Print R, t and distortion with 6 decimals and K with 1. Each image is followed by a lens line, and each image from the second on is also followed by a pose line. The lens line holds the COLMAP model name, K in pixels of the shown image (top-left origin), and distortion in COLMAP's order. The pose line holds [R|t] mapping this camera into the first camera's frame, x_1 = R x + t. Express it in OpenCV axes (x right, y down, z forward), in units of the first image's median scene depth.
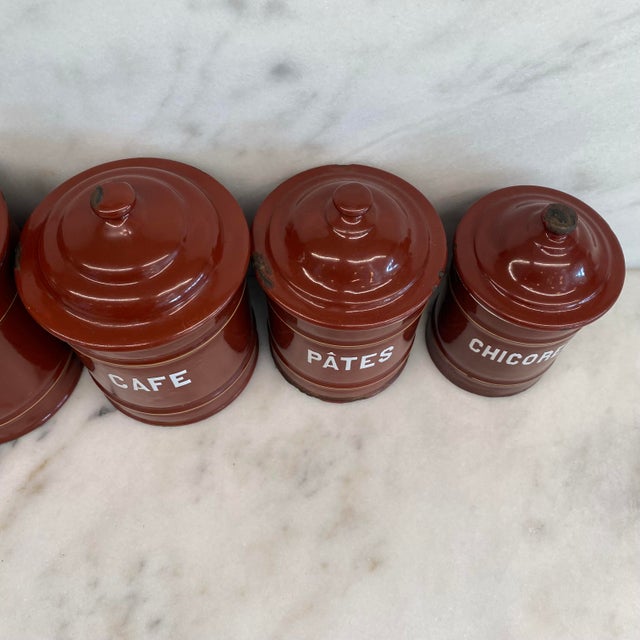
lens RADIAL K [[647.2, 0, 335.0], [0, 647.2, 312.0], [0, 0, 1]] dist [0.006664, 0.000000]
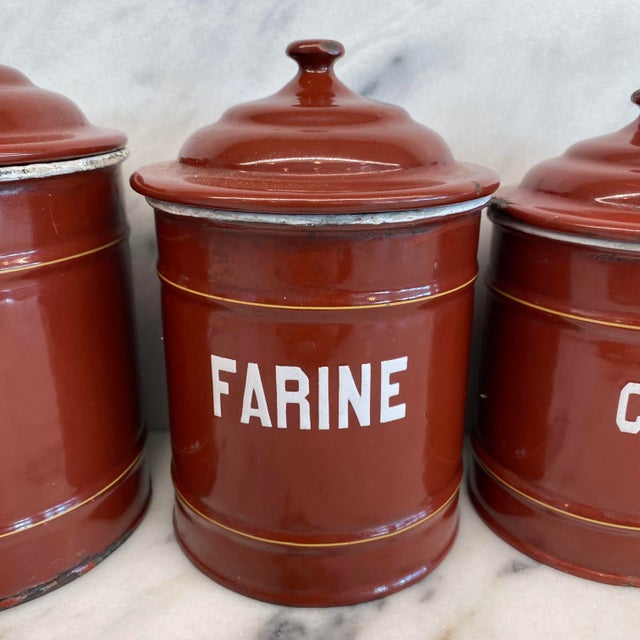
lens RADIAL K [[647.2, 0, 321.0], [0, 647.2, 328.9], [0, 0, 1]] dist [0.006664, 0.000000]
pose [[0.998066, -0.012015, -0.060994, -0.564008], [-0.032578, 0.734545, -0.677778, 0.450311], [0.052947, 0.678454, 0.732732, 0.486853]]
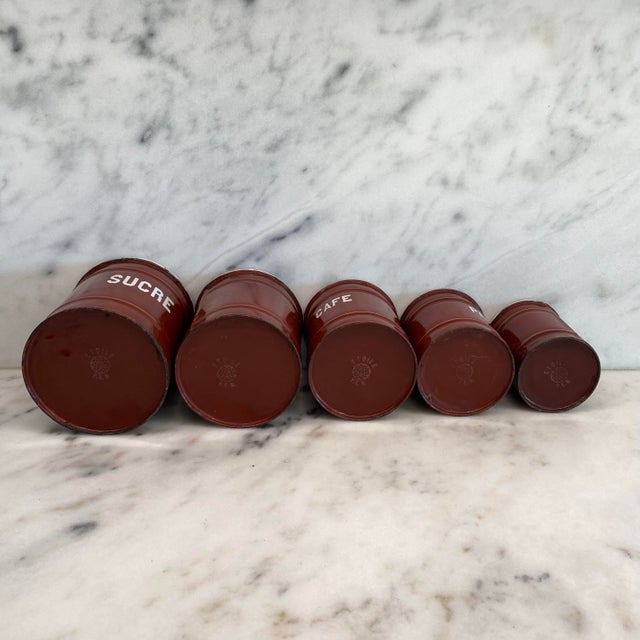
lens RADIAL K [[647.2, 0, 327.3], [0, 647.2, 330.5], [0, 0, 1]] dist [0.006664, 0.000000]
pose [[0.999682, -0.012182, 0.022077, -0.507686], [0.023683, 0.754161, -0.656262, 1.203841], [-0.008655, 0.656576, 0.754210, -0.387192]]
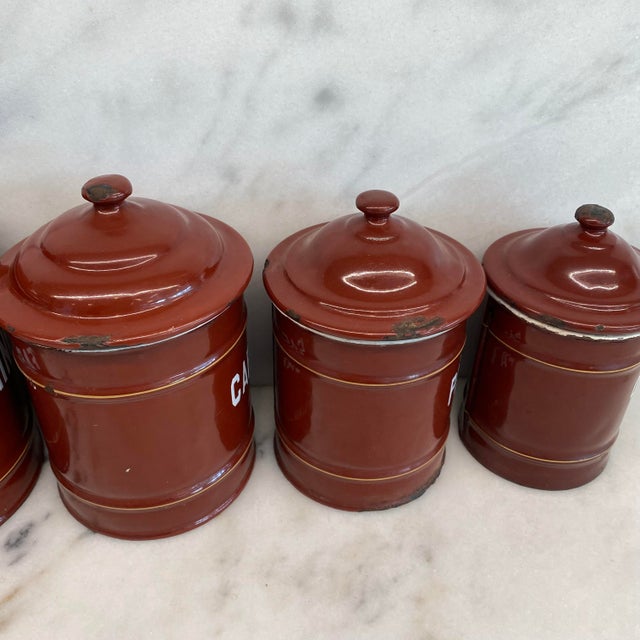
lens RADIAL K [[647.2, 0, 322.3], [0, 647.2, 317.4], [0, 0, 1]] dist [0.006664, 0.000000]
pose [[0.998948, -0.042972, 0.016014, -0.100164], [0.045606, 0.894280, -0.445177, 0.326968], [0.004809, 0.445439, 0.895299, 0.208930]]
